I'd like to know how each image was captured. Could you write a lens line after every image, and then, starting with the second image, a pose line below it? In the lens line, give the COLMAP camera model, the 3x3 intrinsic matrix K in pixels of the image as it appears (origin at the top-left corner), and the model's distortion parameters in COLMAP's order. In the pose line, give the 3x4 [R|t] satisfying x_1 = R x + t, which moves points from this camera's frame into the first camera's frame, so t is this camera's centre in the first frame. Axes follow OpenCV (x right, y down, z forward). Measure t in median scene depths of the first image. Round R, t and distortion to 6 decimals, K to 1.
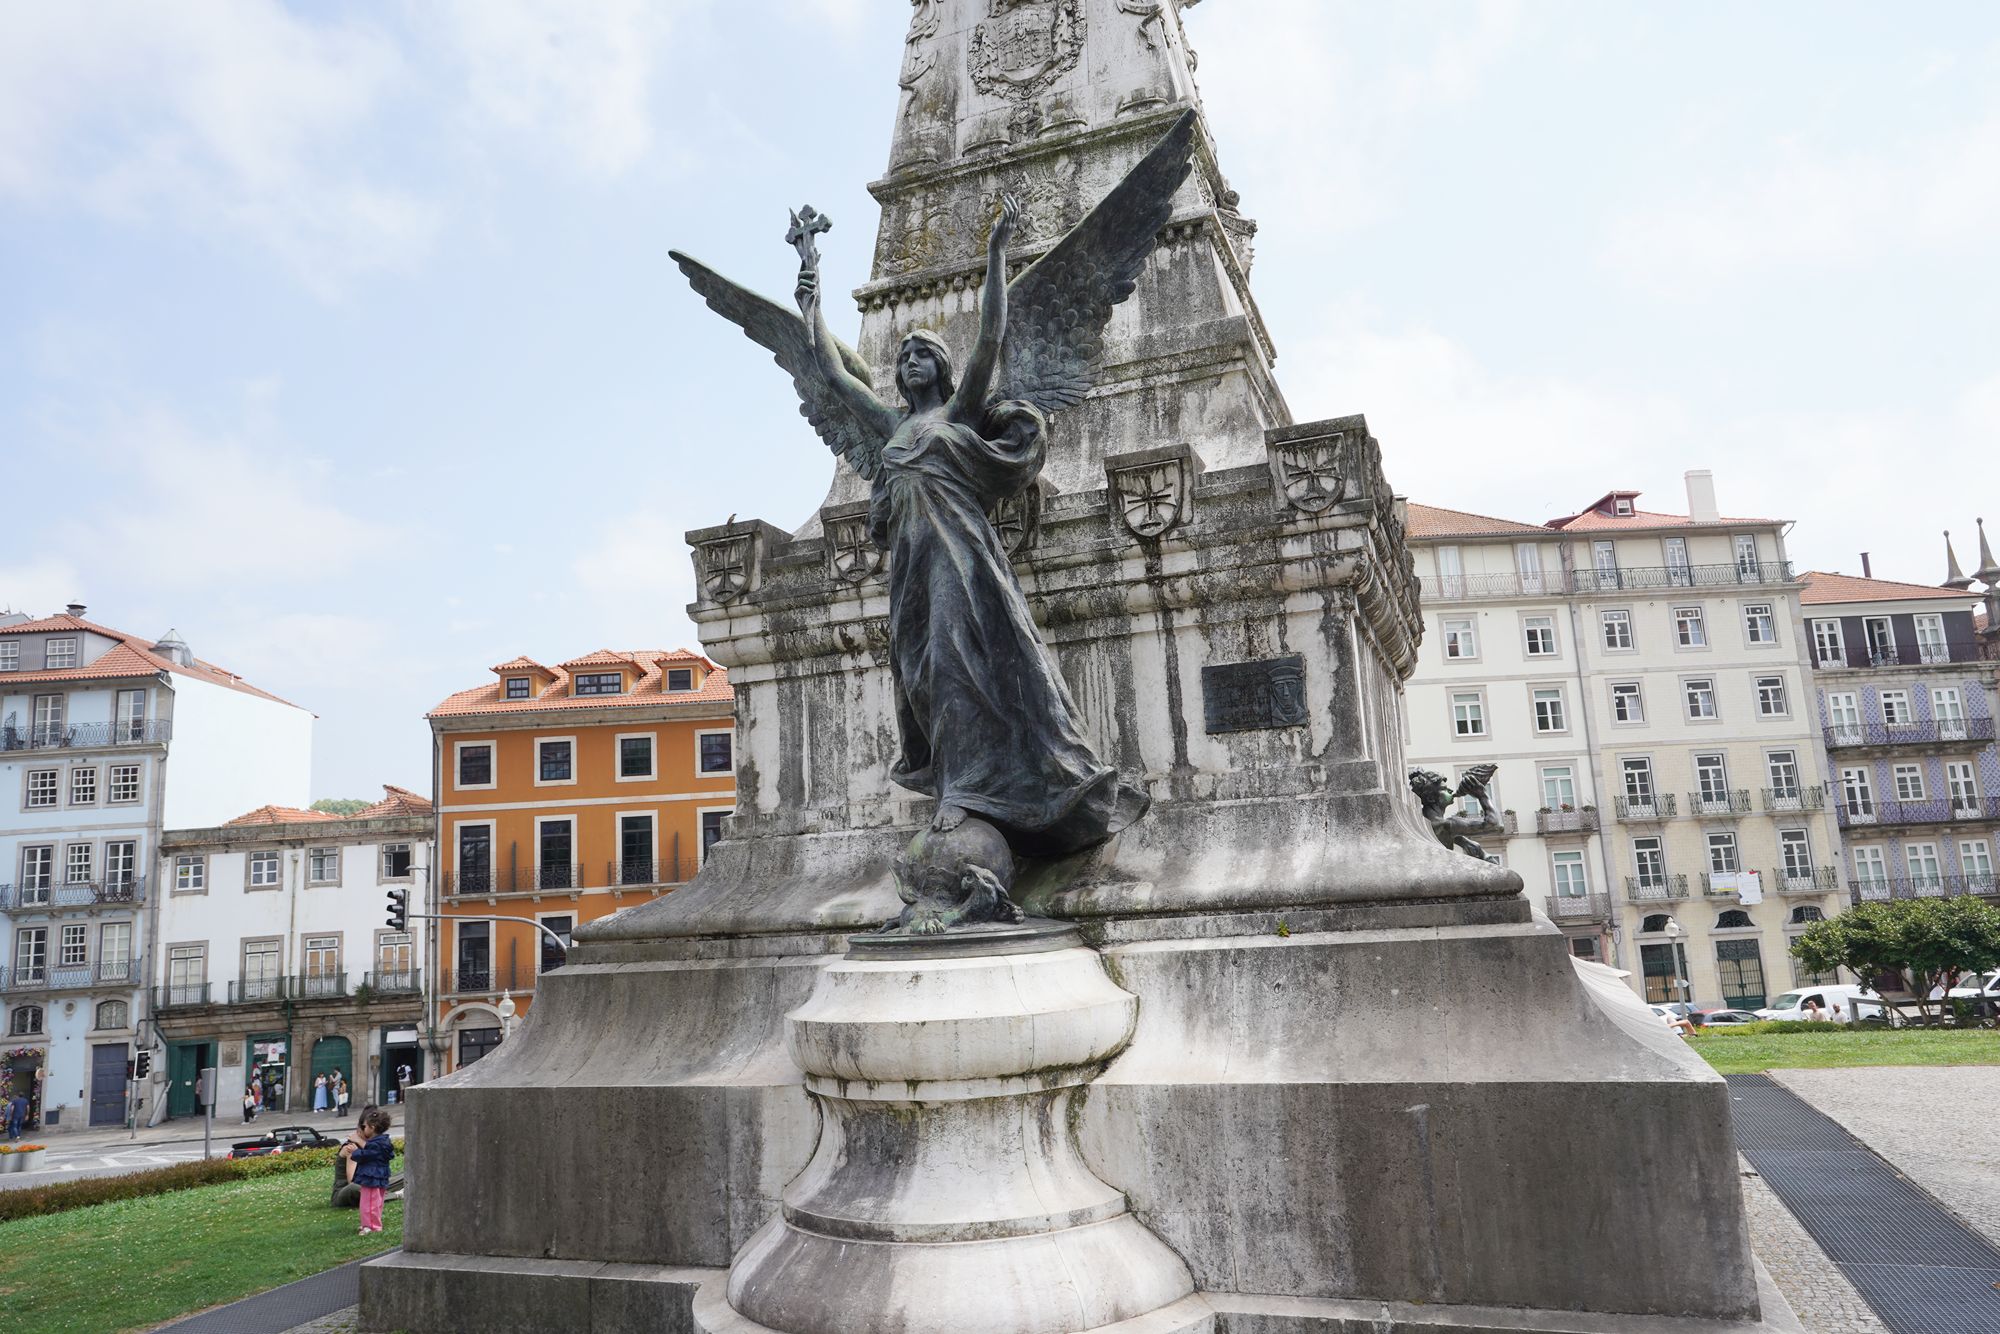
lens RADIAL K [[1326.2, 0, 1004.4], [0, 1326.2, 681.2], [0, 0, 1]] dist [-0.020626, 0.022682]
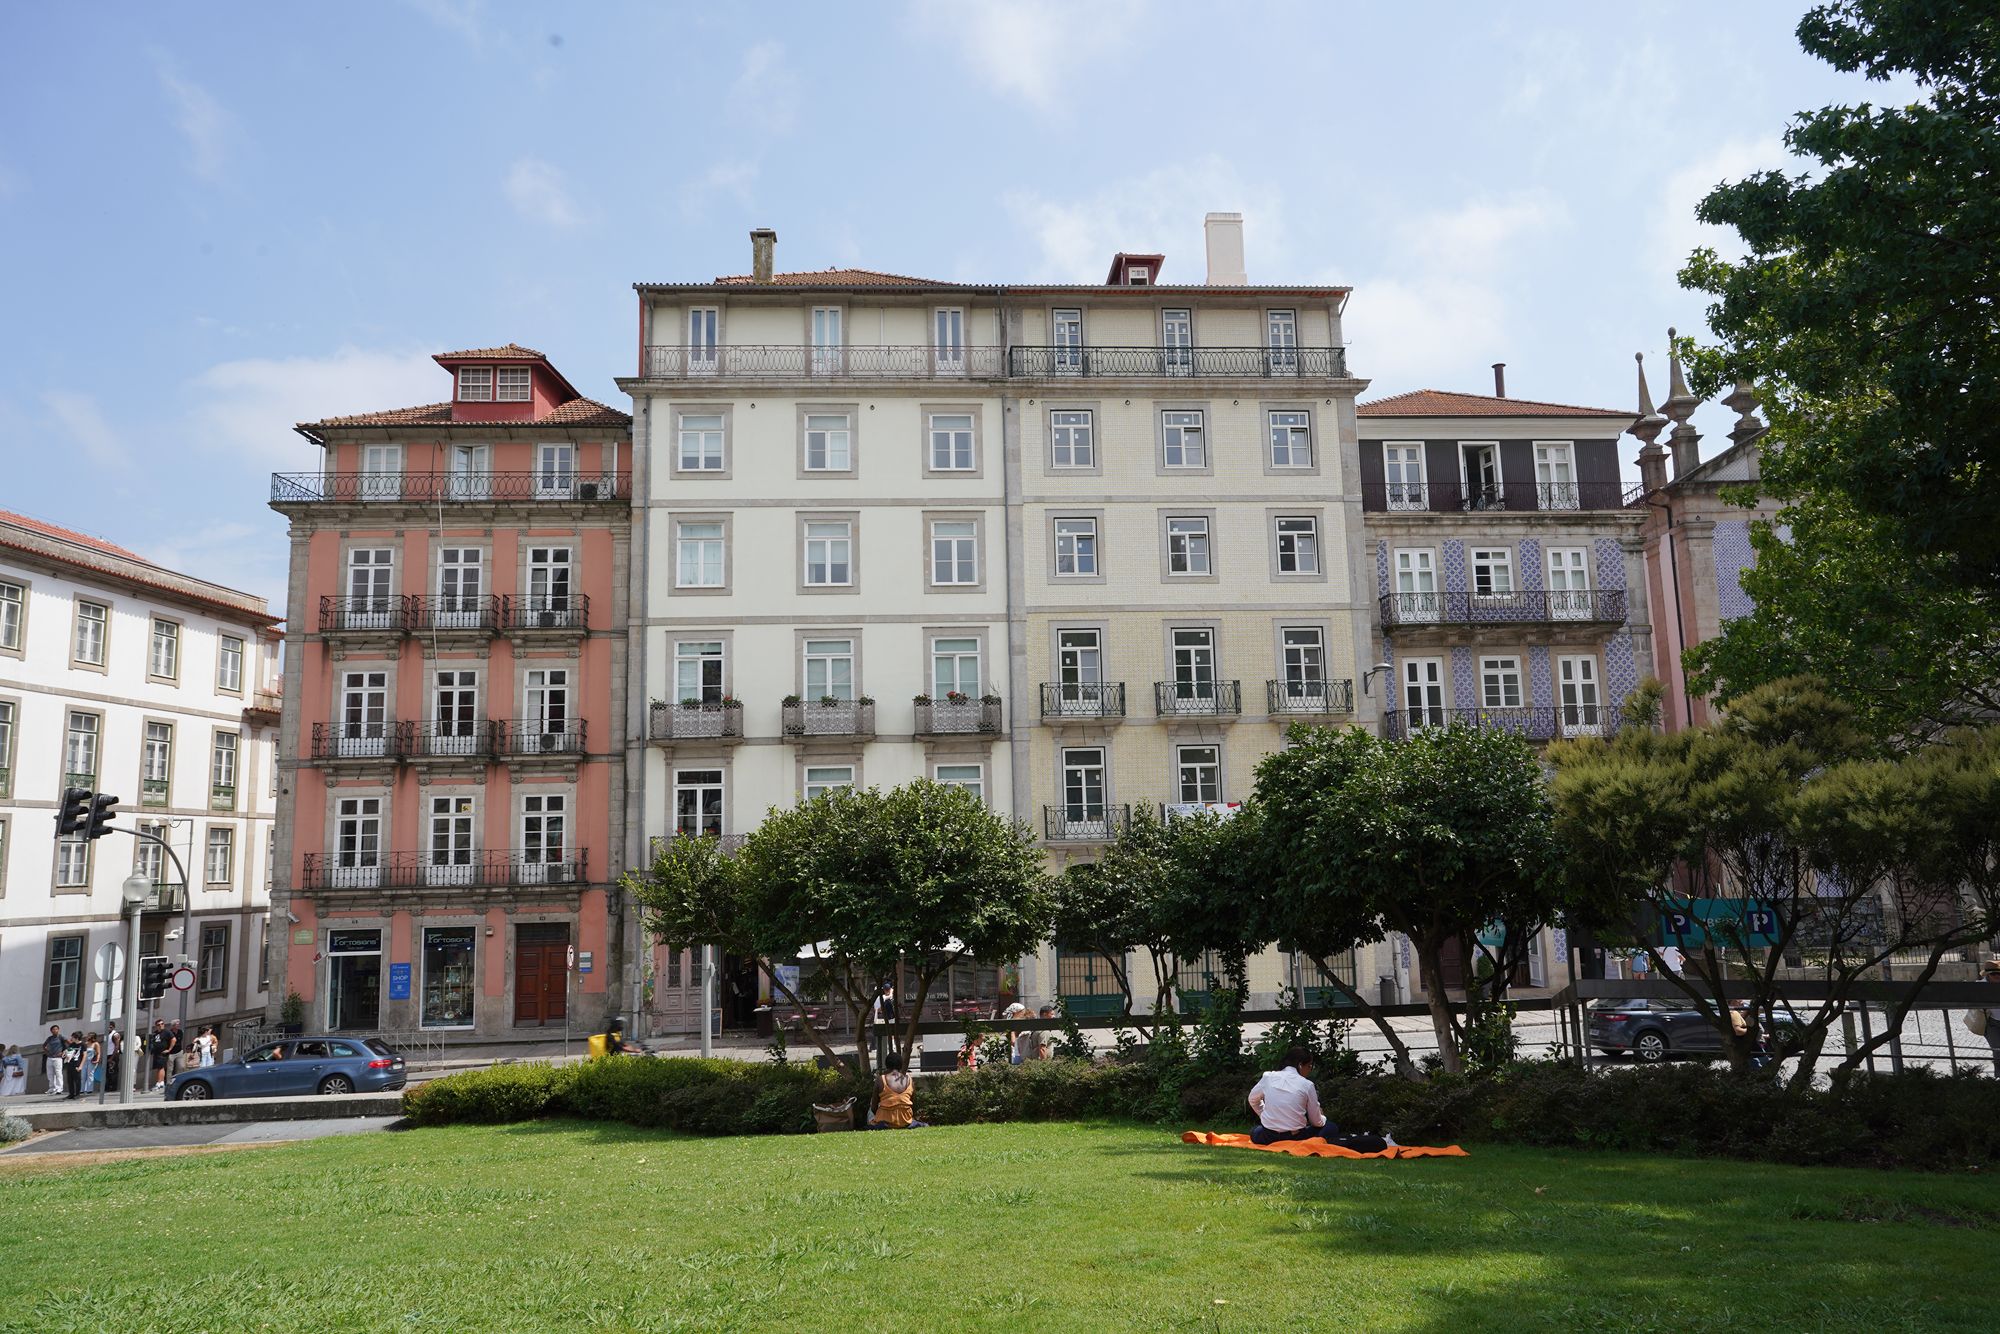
lens RADIAL K [[1326.2, 0, 995.6], [0, 1326.2, 685.3], [0, 0, 1]] dist [-0.020626, 0.022682]
pose [[0.999292, 0.032999, 0.018095, 0.418761], [-0.033648, 0.998754, 0.036849, 0.062471], [-0.016857, -0.037432, 0.999157, 0.330413]]
